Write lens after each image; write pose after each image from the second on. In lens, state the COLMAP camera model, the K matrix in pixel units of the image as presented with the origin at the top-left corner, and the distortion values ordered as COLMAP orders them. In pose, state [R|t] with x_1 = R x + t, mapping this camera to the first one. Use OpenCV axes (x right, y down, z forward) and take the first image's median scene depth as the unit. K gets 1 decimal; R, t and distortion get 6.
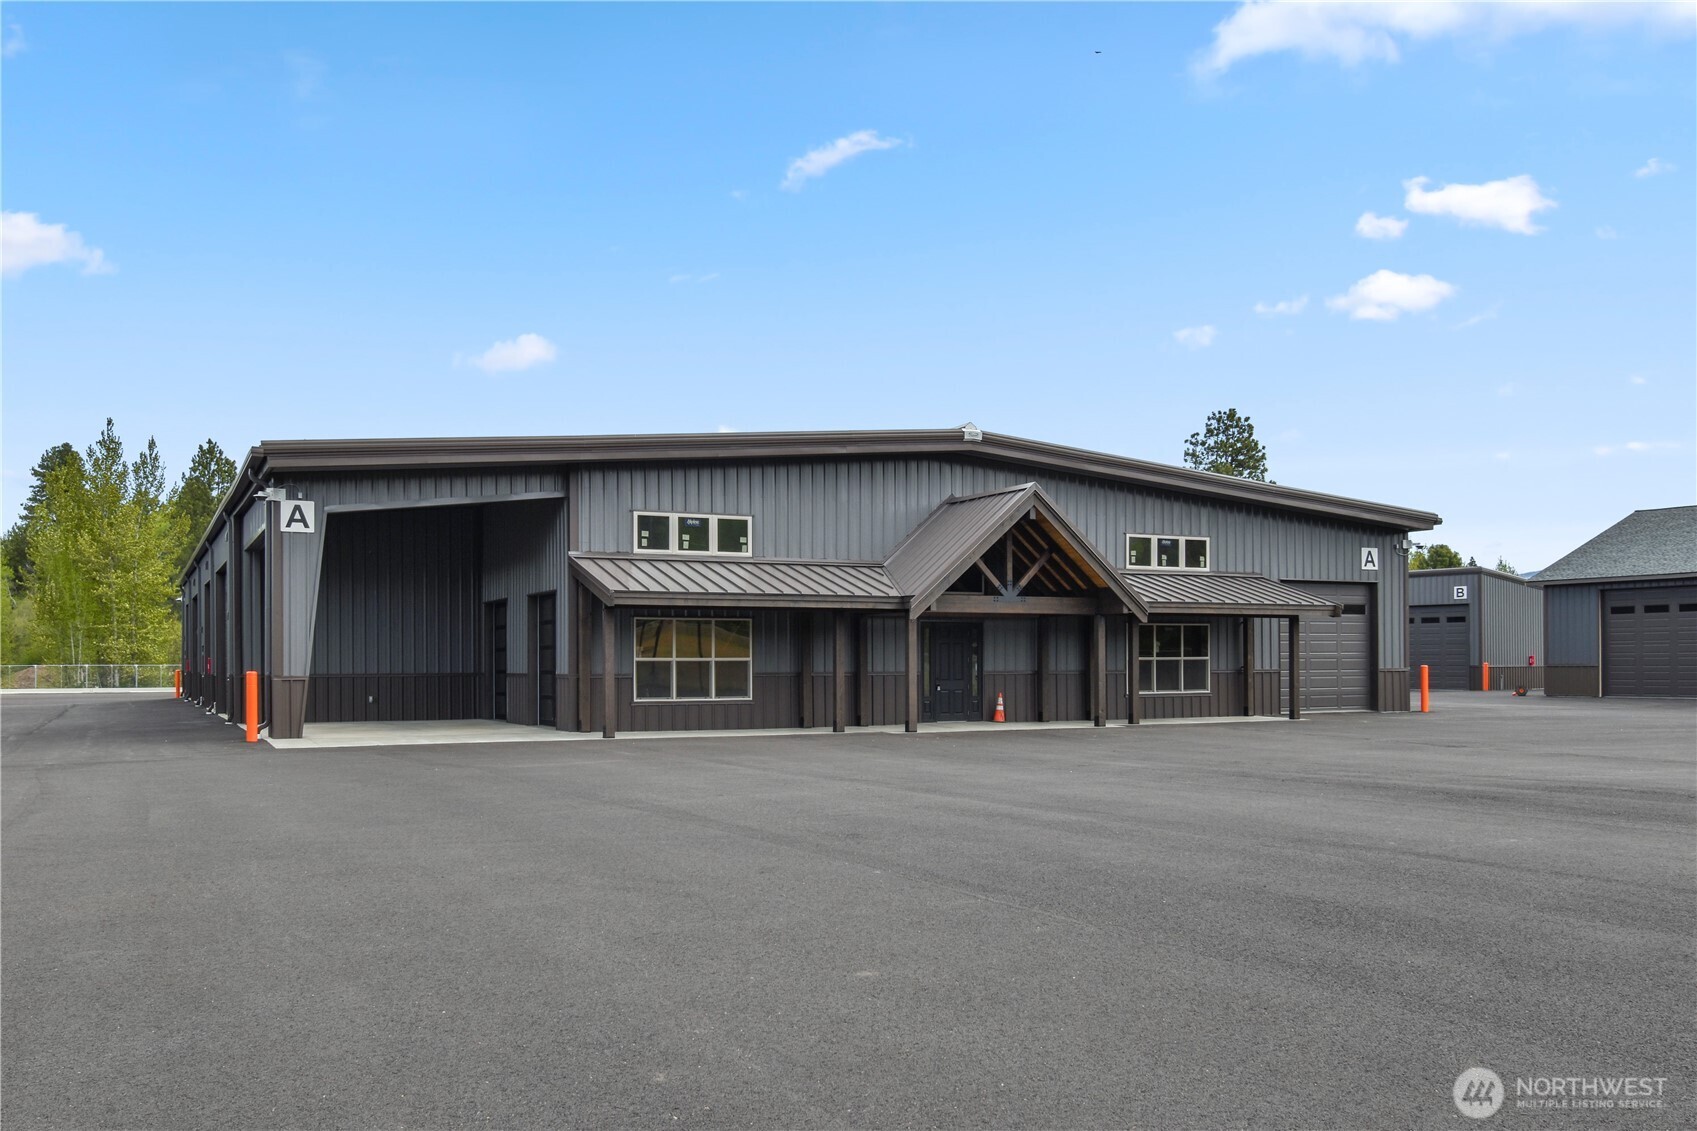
lens RADIAL K [[1434.2, 0, 848.2], [0, 1434.2, 662.6], [0, 0, 1]] dist [-0.007141, -0.002109]
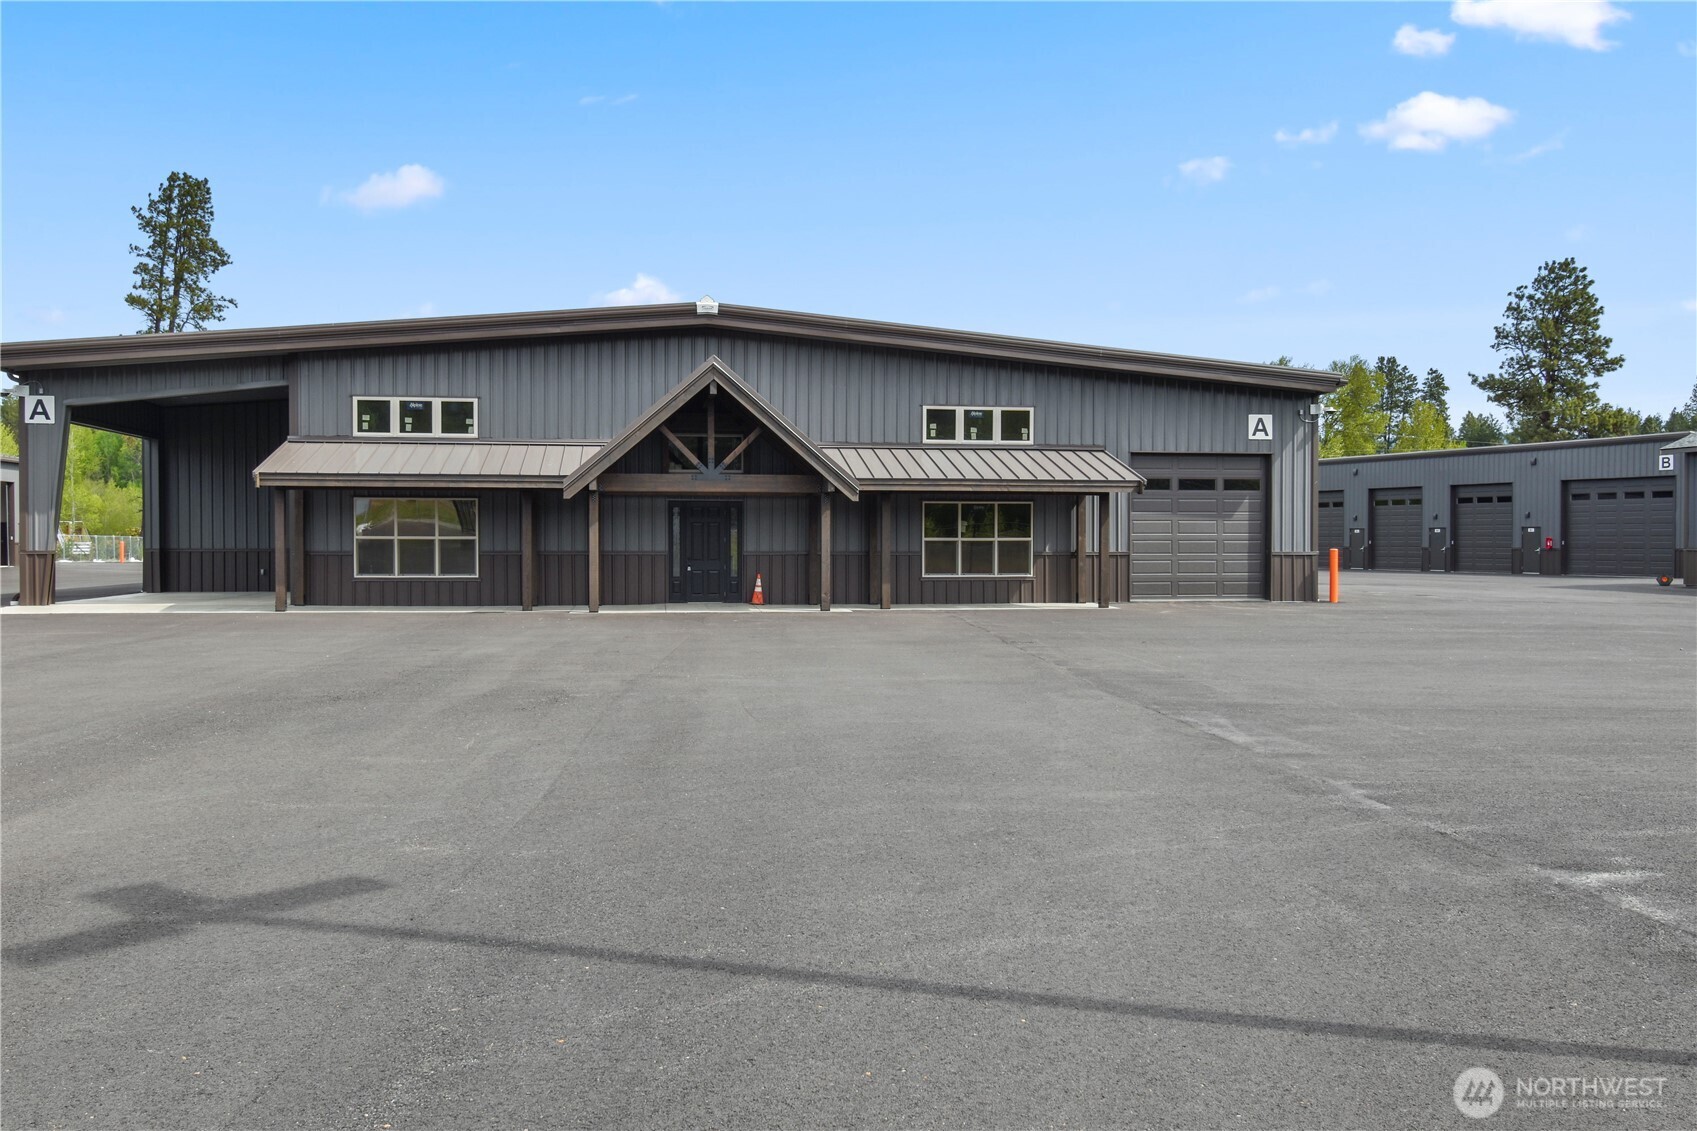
lens RADIAL K [[1424.3, 0, 848.5], [0, 1424.3, 565.5], [0, 0, 1]] dist [-0.009874, -0.006601]
pose [[0.951116, 0.011744, -0.308612, 0.466244], [-0.005772, 0.999778, 0.020258, -0.004425], [0.308781, -0.017487, 0.950972, 0.106512]]
